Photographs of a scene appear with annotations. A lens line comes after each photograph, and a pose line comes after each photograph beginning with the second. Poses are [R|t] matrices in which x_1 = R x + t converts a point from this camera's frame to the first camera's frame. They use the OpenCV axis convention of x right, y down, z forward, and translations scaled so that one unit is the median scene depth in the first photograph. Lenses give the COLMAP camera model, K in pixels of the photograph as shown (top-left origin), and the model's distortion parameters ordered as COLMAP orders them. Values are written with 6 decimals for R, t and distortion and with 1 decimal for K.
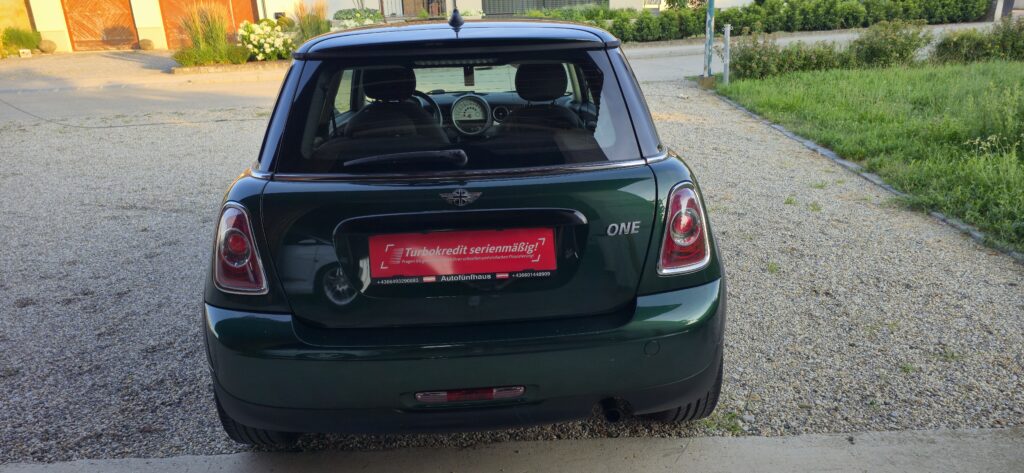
lens RADIAL K [[688.6, 0, 512.0], [0, 688.6, 236.5], [0, 0, 1]] dist [0.057878, -0.063284]
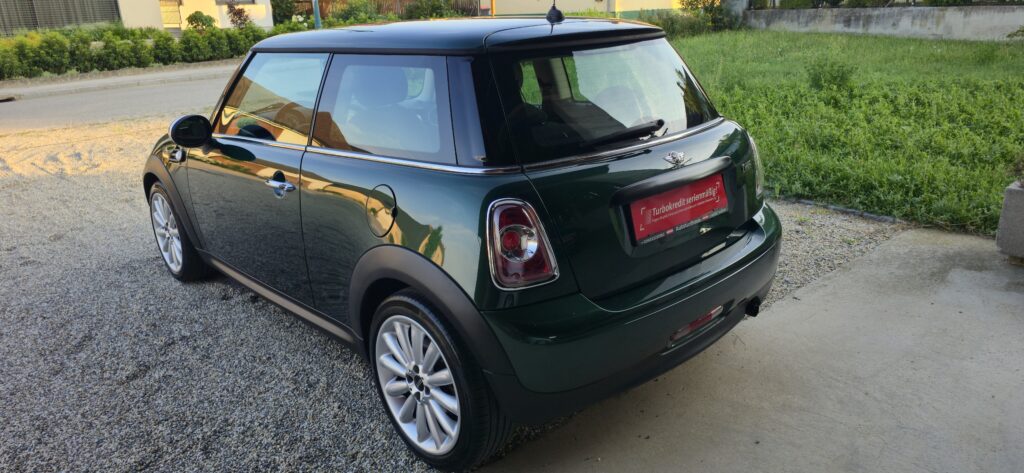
lens RADIAL K [[688.6, 0, 512.0], [0, 688.6, 236.5], [0, 0, 1]] dist [0.057878, -0.063284]
pose [[0.758275, -0.194694, 0.622184, -0.131803], [0.212869, 0.975998, 0.045979, -0.004969], [-0.616202, 0.097579, 0.781520, 0.032598]]
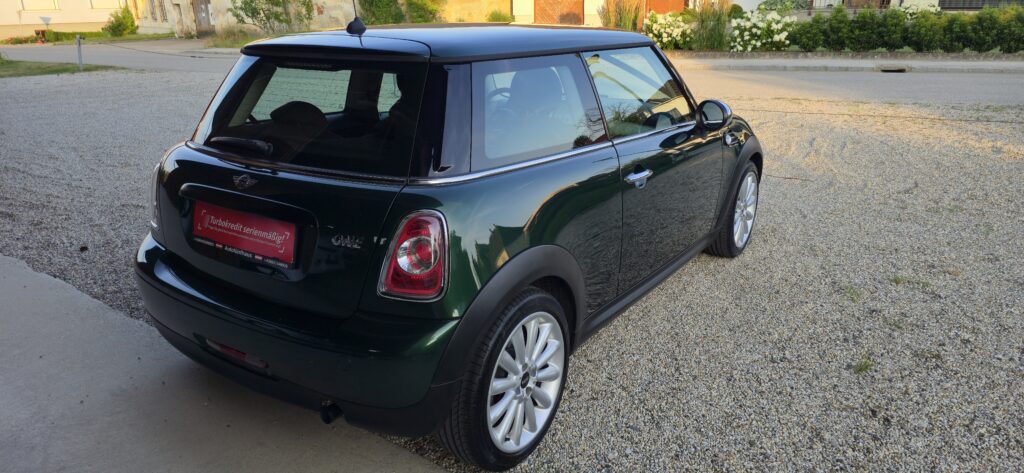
lens RADIAL K [[688.6, 0, 512.0], [0, 688.6, 236.5], [0, 0, 1]] dist [0.057878, -0.063284]
pose [[0.792708, 0.213829, -0.570868, 0.120072], [-0.204451, 0.975480, 0.081482, -0.019314], [0.574294, 0.052123, 0.816988, 0.039652]]
